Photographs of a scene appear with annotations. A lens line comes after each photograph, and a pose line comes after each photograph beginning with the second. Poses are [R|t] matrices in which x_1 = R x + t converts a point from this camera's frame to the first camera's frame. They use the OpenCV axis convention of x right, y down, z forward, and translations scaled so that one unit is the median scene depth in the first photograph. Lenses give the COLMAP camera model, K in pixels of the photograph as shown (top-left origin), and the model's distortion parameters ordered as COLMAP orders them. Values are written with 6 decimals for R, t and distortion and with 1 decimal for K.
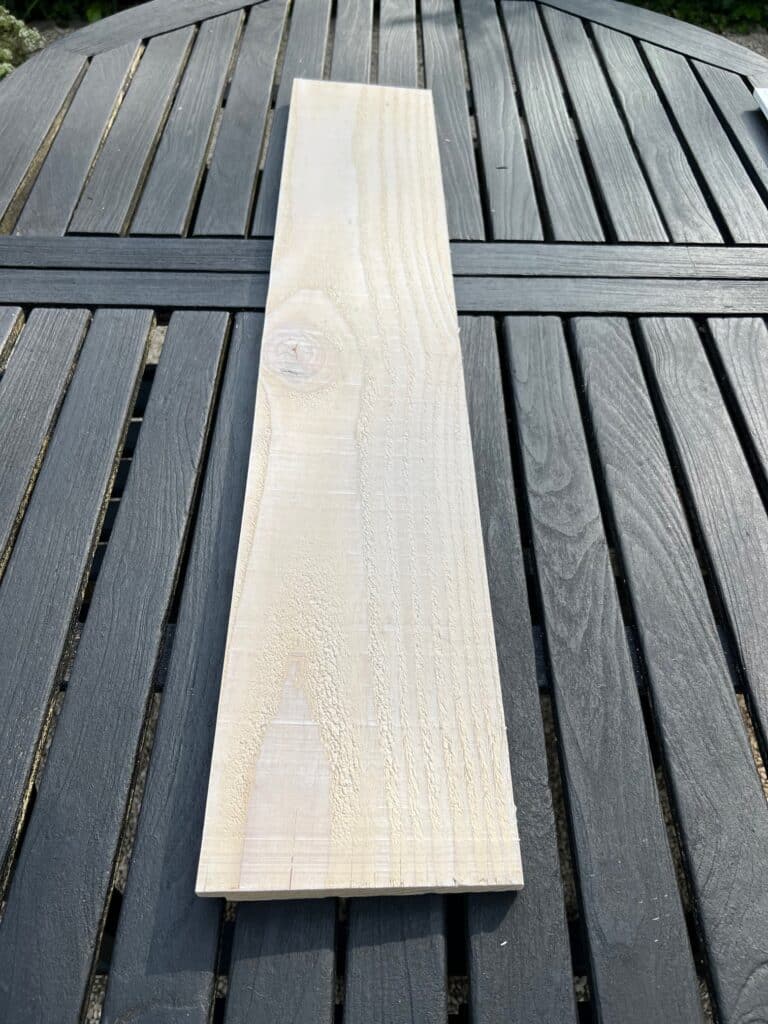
lens RADIAL K [[832.4, 0, 384.0], [0, 832.4, 512.0], [0, 0, 1]] dist [0.034919, -0.069481]
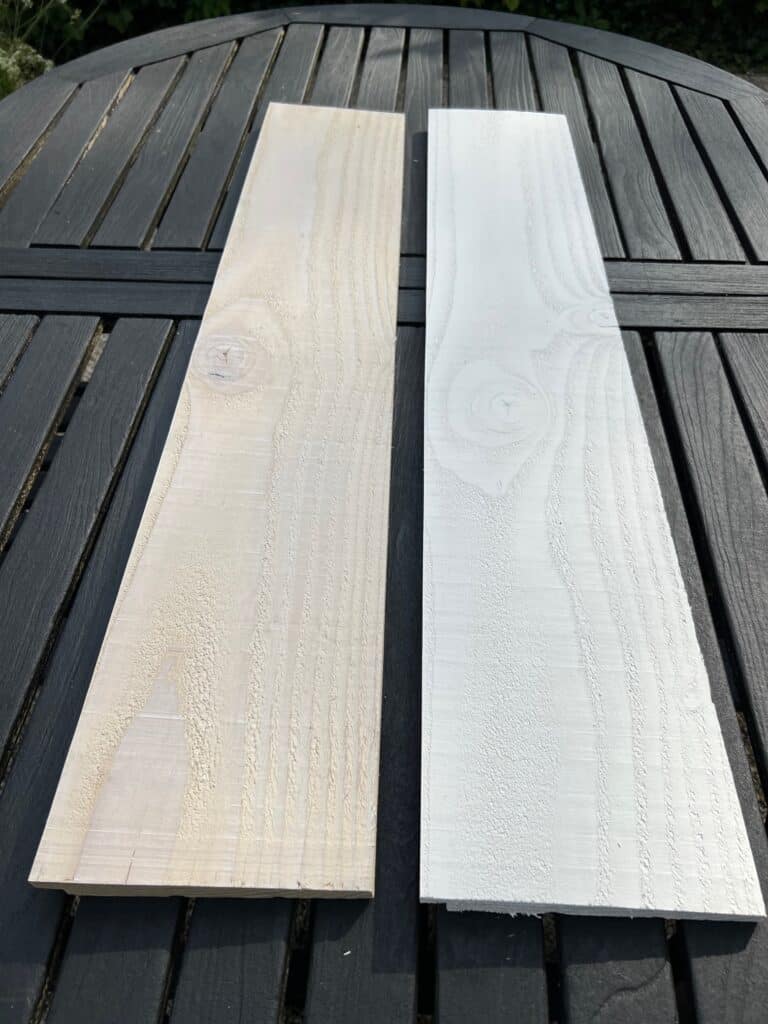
lens RADIAL K [[832.4, 0, 384.0], [0, 832.4, 512.0], [0, 0, 1]] dist [0.034919, -0.069481]
pose [[0.998287, 0.023779, -0.053462, 0.130985], [-0.026332, 0.998520, -0.047576, 0.034680], [0.052252, 0.048902, 0.997436, 0.017507]]
